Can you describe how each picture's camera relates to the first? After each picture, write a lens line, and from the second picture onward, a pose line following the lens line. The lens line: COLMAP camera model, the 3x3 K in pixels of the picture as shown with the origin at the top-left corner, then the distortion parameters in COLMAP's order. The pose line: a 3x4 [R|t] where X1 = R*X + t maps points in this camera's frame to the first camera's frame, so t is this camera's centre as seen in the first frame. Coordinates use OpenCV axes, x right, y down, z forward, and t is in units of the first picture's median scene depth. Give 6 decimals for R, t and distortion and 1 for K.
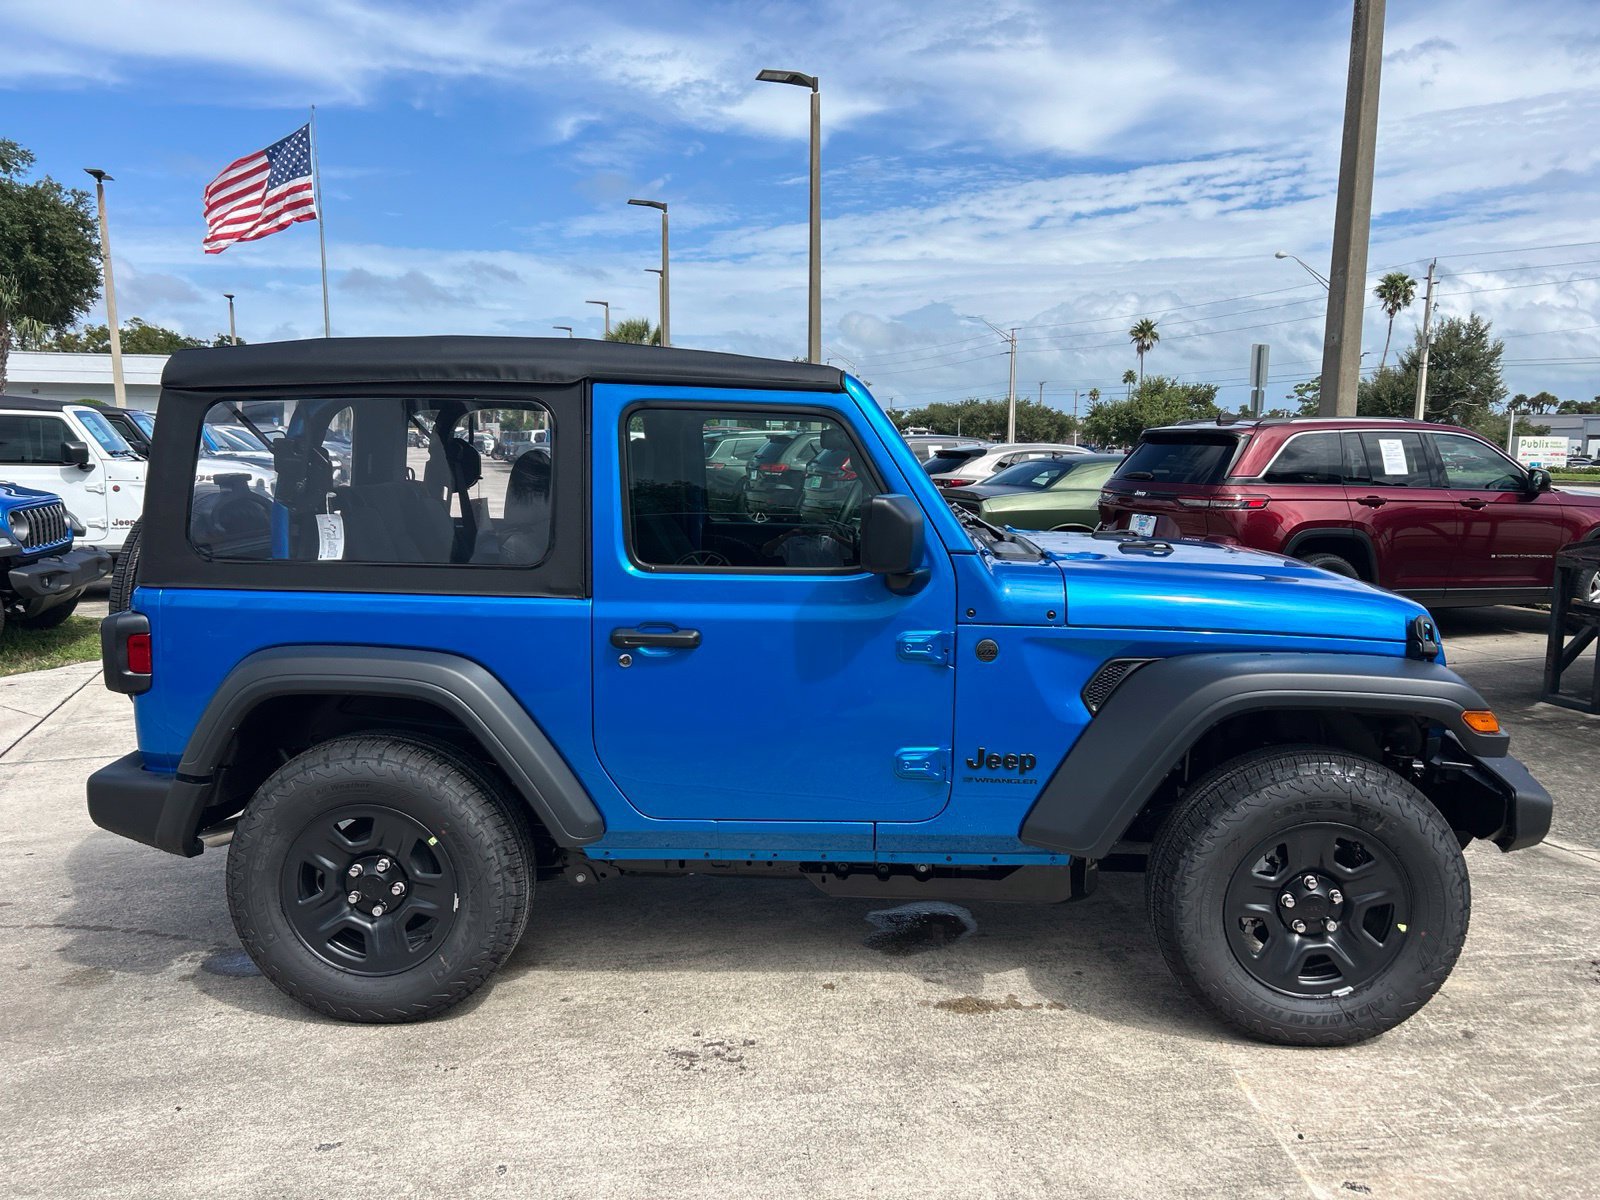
lens RADIAL K [[1201.7, 0, 816.0], [0, 1201.7, 606.4], [0, 0, 1]] dist [0.047364, -0.050101]
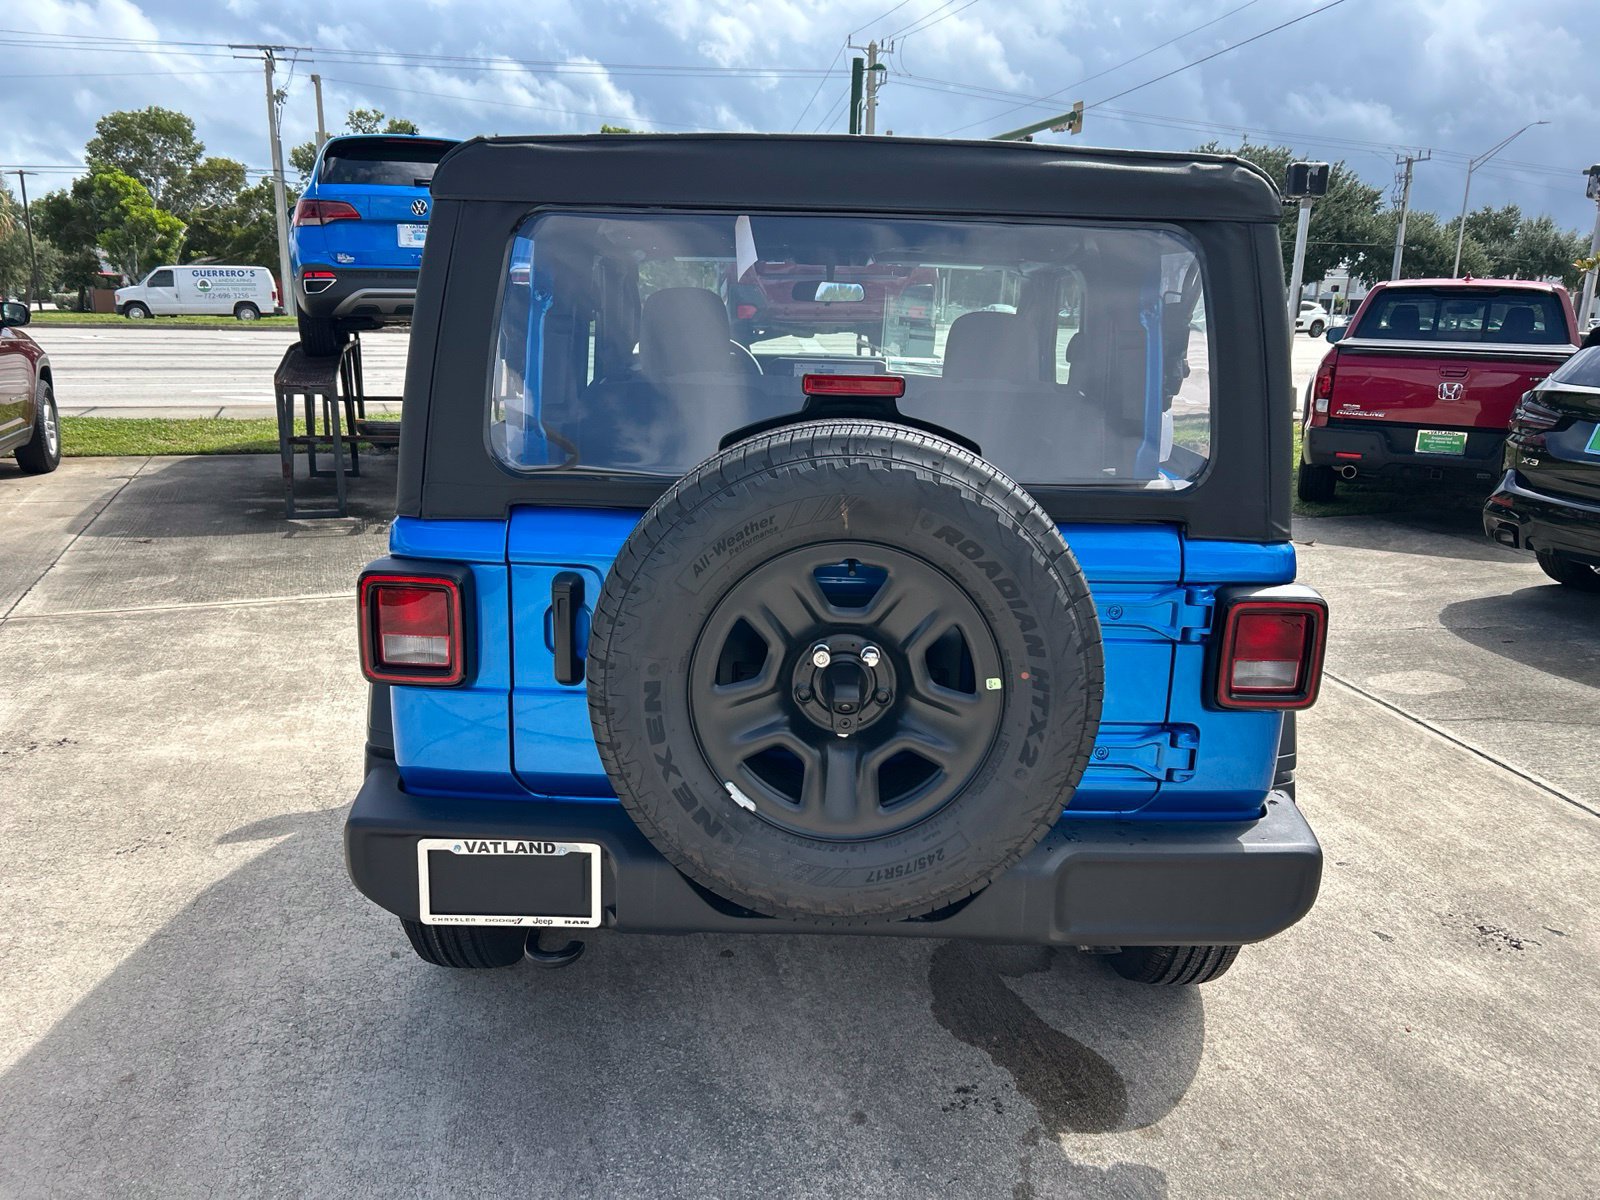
lens RADIAL K [[1201.7, 0, 800.2], [0, 1201.7, 626.4], [0, 0, 1]] dist [0.047364, -0.050101]
pose [[-0.035598, -0.269232, 0.962417, -0.983730], [0.114048, 0.955642, 0.271555, -0.146519], [-0.992837, 0.119428, -0.003313, 1.060640]]
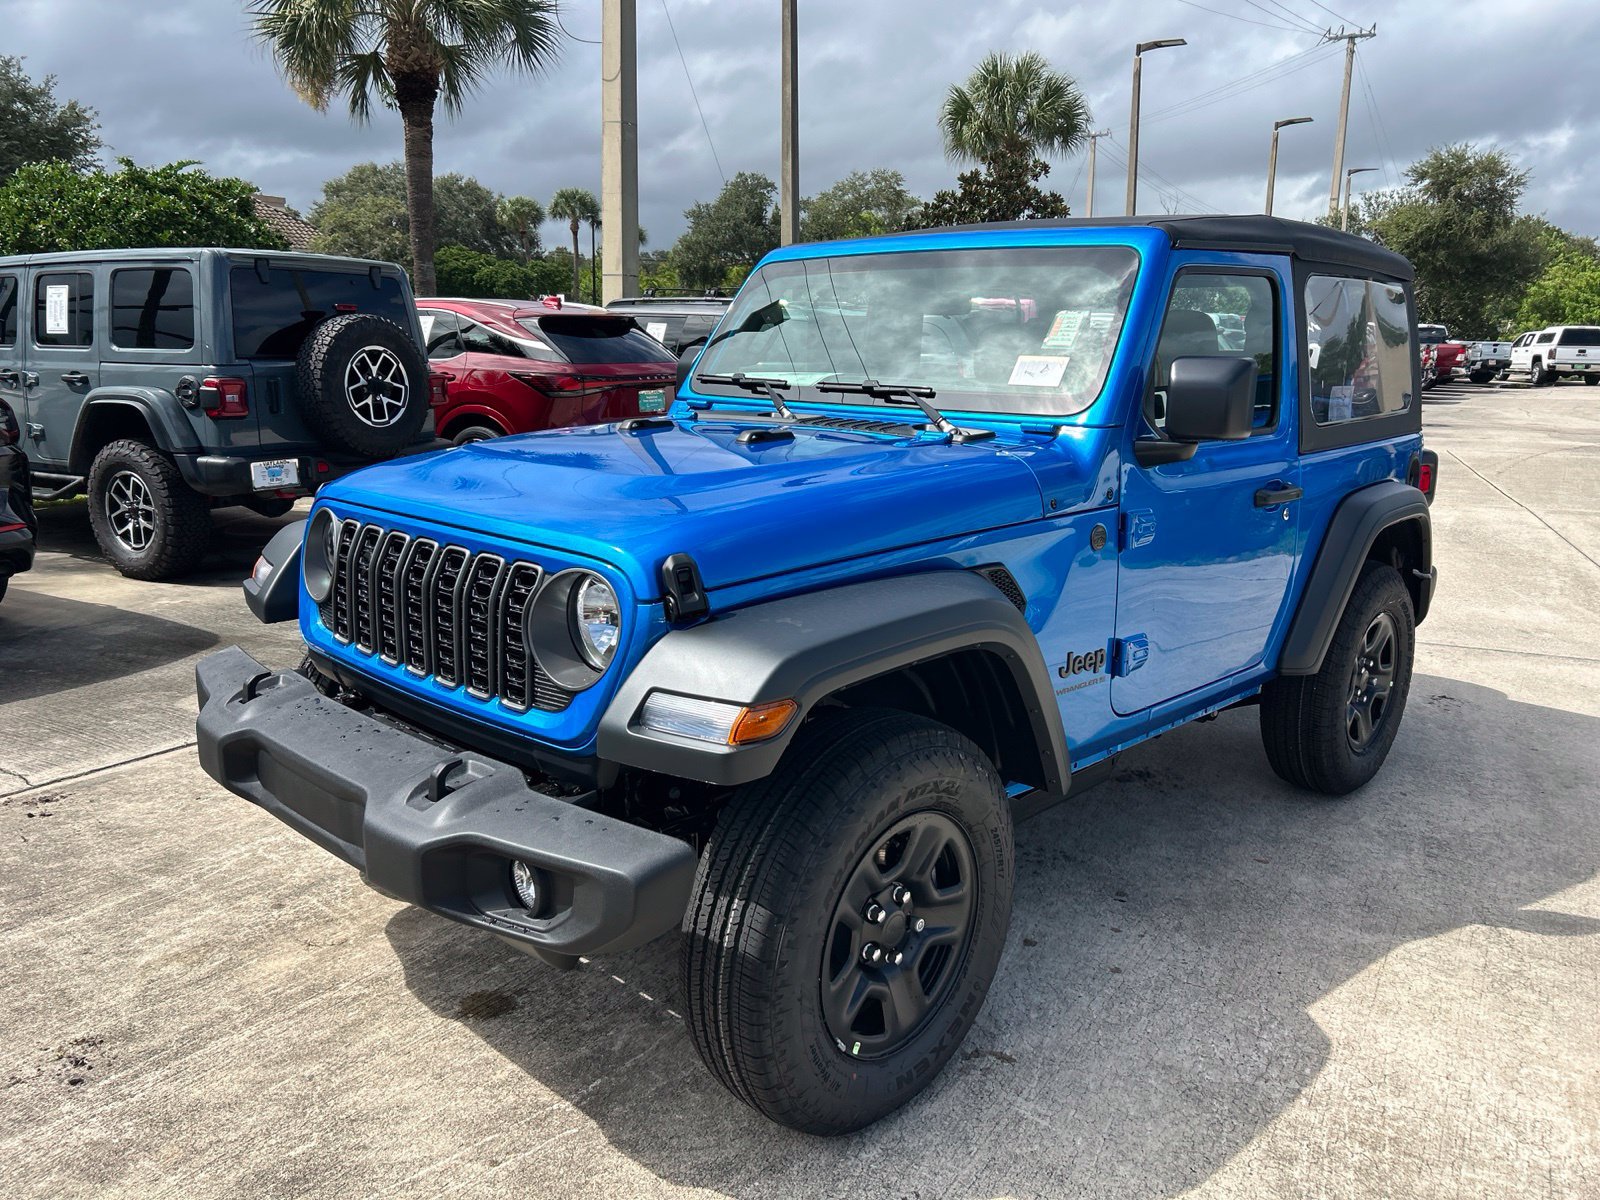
lens RADIAL K [[1201.7, 0, 796.7], [0, 1201.7, 591.7], [0, 0, 1]] dist [0.047364, -0.050101]
pose [[-0.662268, 0.140636, -0.735950, 0.789956], [-0.125121, 0.947677, 0.293690, -0.186659], [0.738746, 0.286584, -0.610019, 1.533094]]
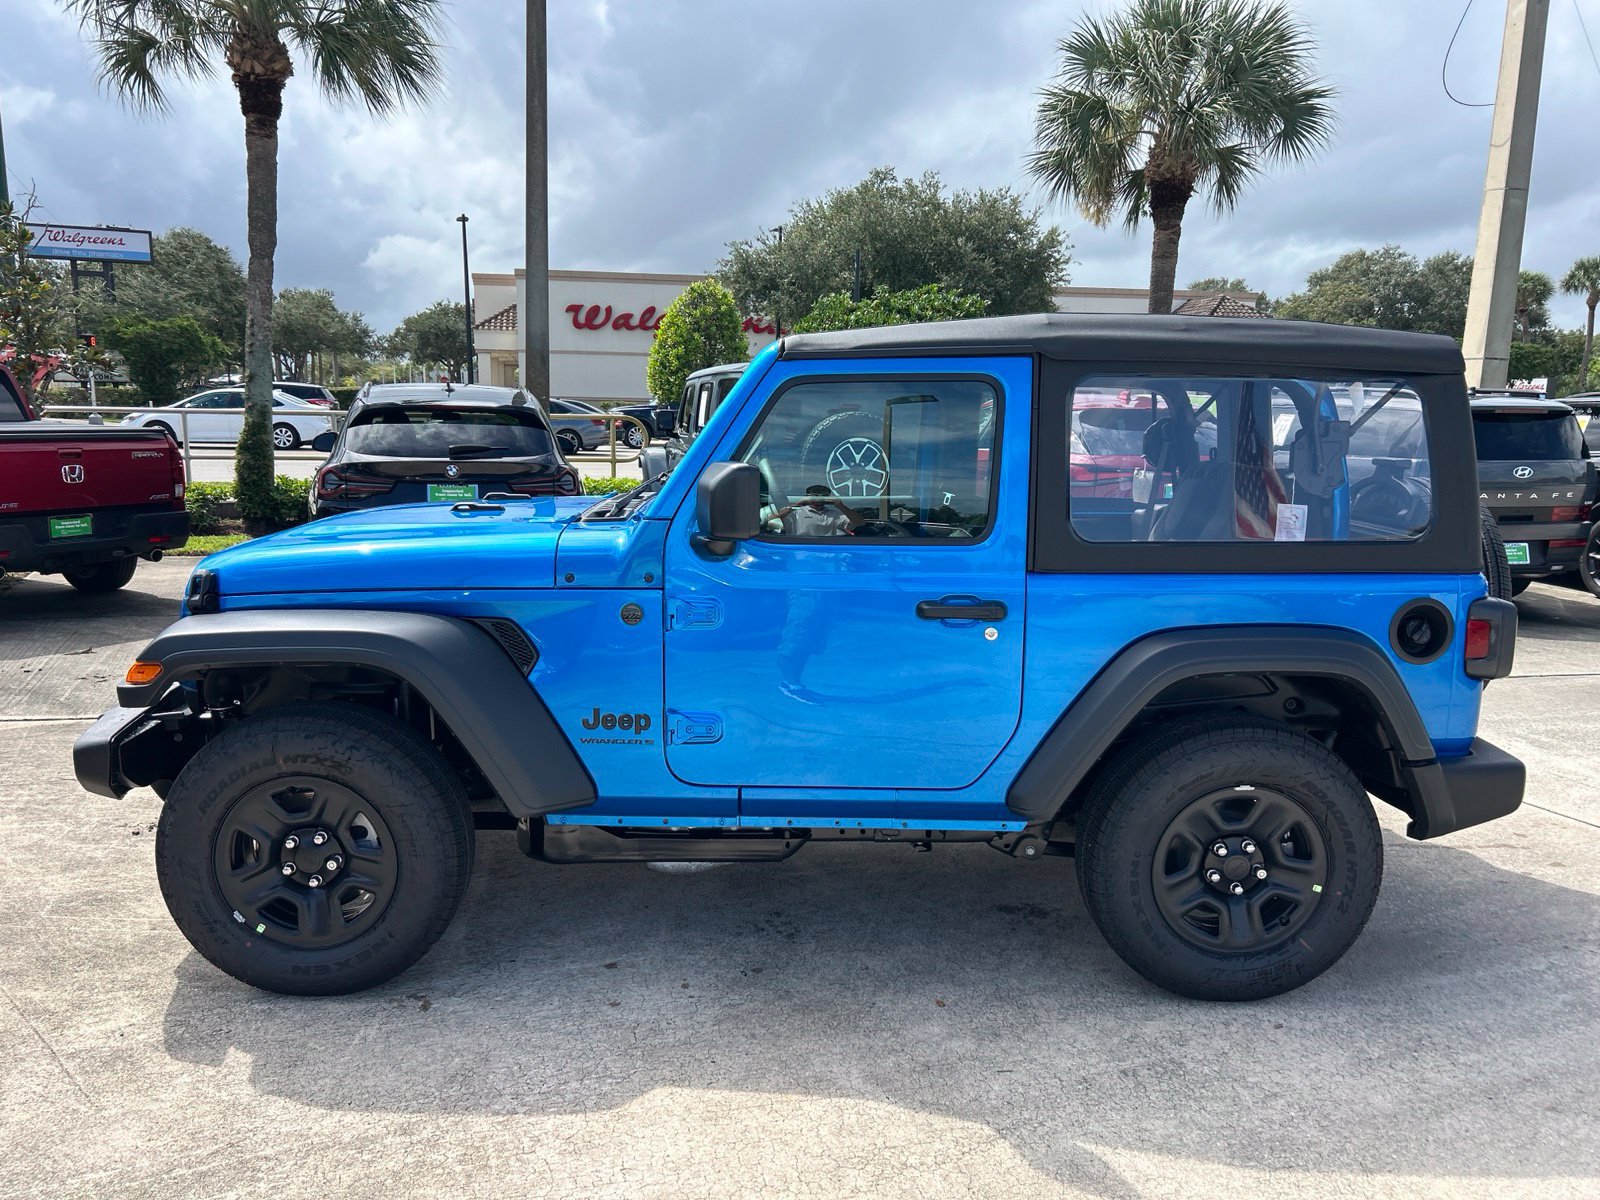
lens RADIAL K [[1201.7, 0, 793.9], [0, 1201.7, 613.1], [0, 0, 1]] dist [0.047364, -0.050101]
pose [[-0.997688, -0.012083, -0.066884, 0.076090], [-0.032078, 0.951281, 0.306654, -0.284291], [0.059920, 0.308090, -0.949468, 2.003340]]
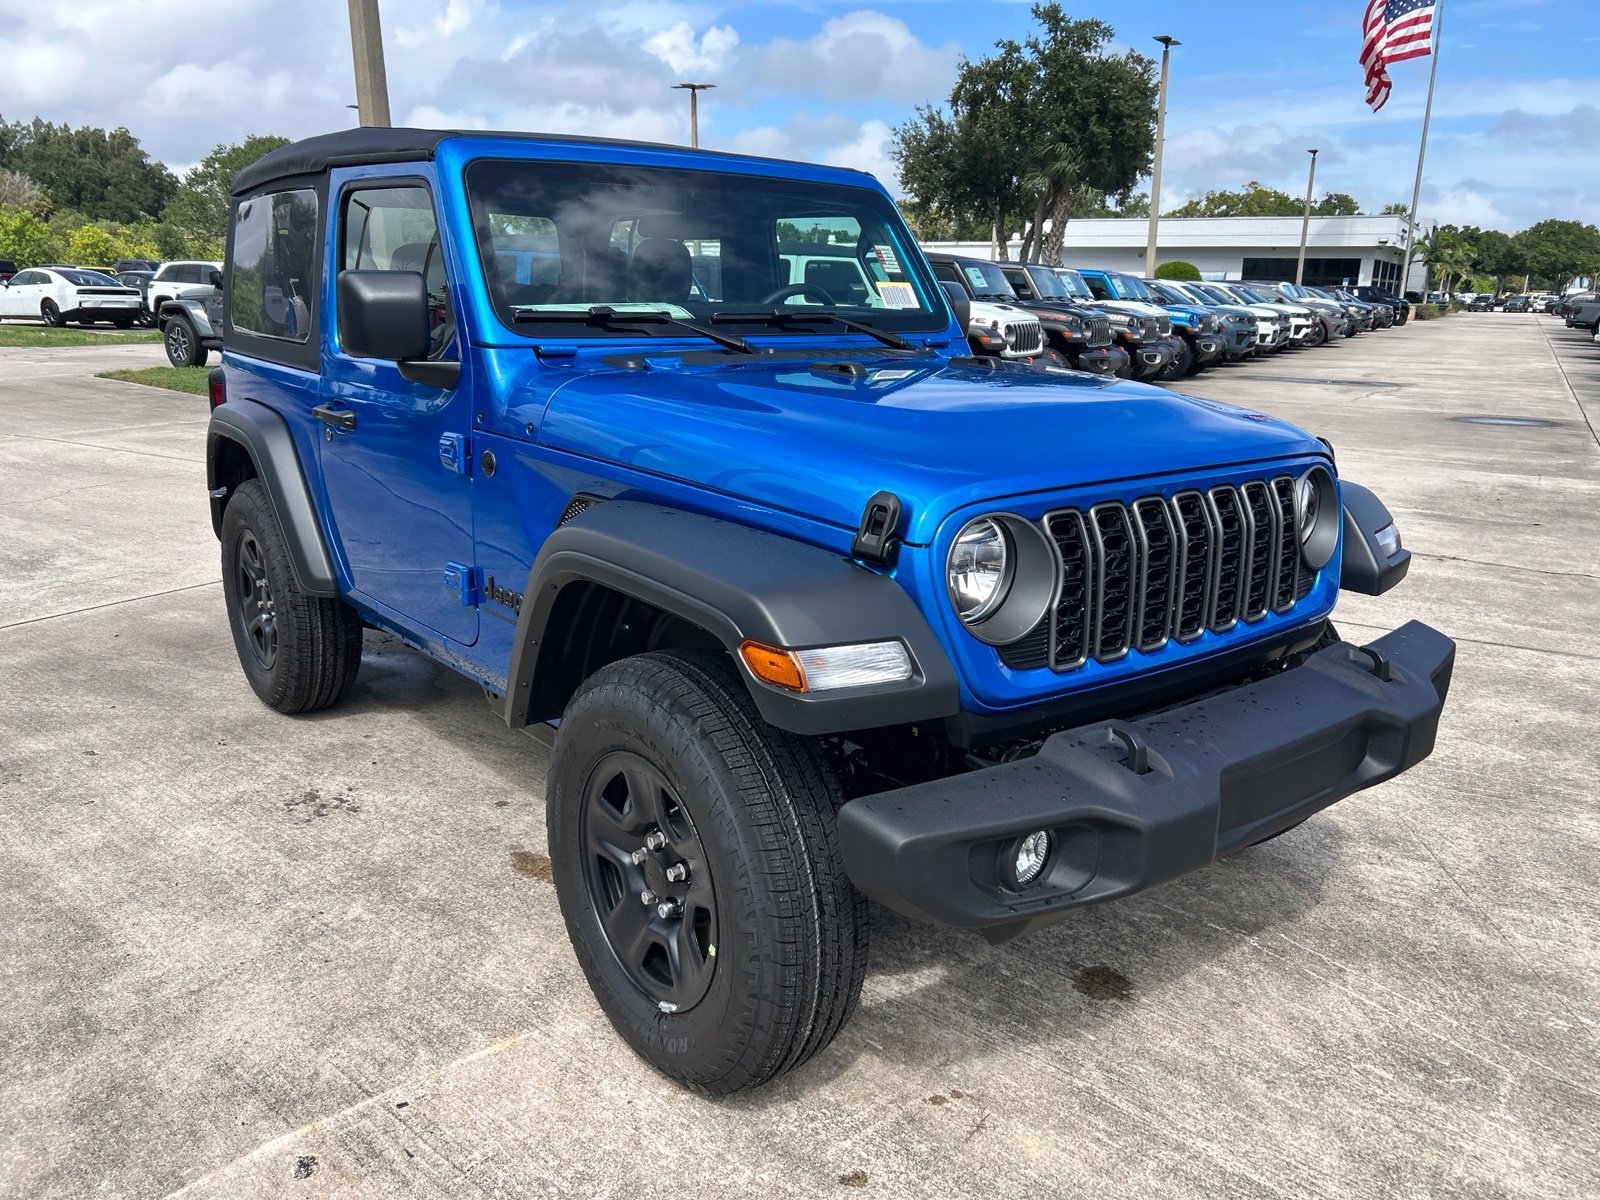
lens RADIAL K [[1201.7, 0, 803.5], [0, 1201.7, 612.0], [0, 0, 1]] dist [0.047364, -0.050101]
pose [[0.651980, 0.200380, -0.731280, 0.763616], [-0.117733, 0.979505, 0.163431, -0.020966], [0.749040, -0.020458, 0.662208, 0.488382]]
